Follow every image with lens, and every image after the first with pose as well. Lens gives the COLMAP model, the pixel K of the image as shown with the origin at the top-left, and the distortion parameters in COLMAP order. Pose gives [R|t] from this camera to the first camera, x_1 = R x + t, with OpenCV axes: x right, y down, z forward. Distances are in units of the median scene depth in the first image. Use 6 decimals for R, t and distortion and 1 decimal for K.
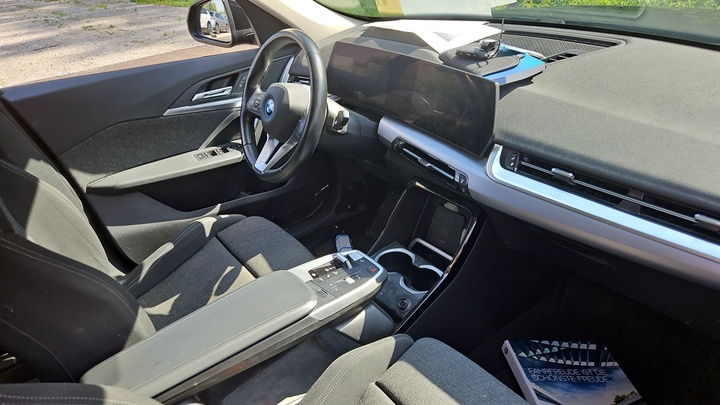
lens RADIAL K [[479.7, 0, 359.8], [0, 479.7, 160.8], [0, 0, 1]] dist [0.005692, -0.000566]
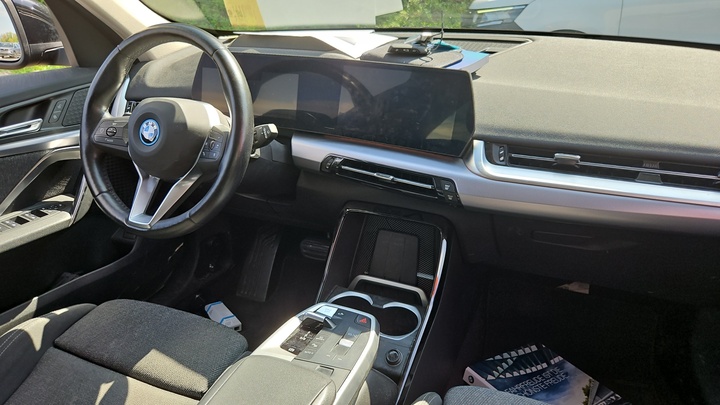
lens RADIAL K [[479.7, 0, 359.8], [0, 479.7, 160.8], [0, 0, 1]] dist [0.005692, -0.000566]
pose [[0.873091, -0.099417, 0.477313, -0.252261], [0.151617, 0.985813, -0.072005, 0.026448], [-0.463383, 0.135236, 0.875778, 0.249816]]
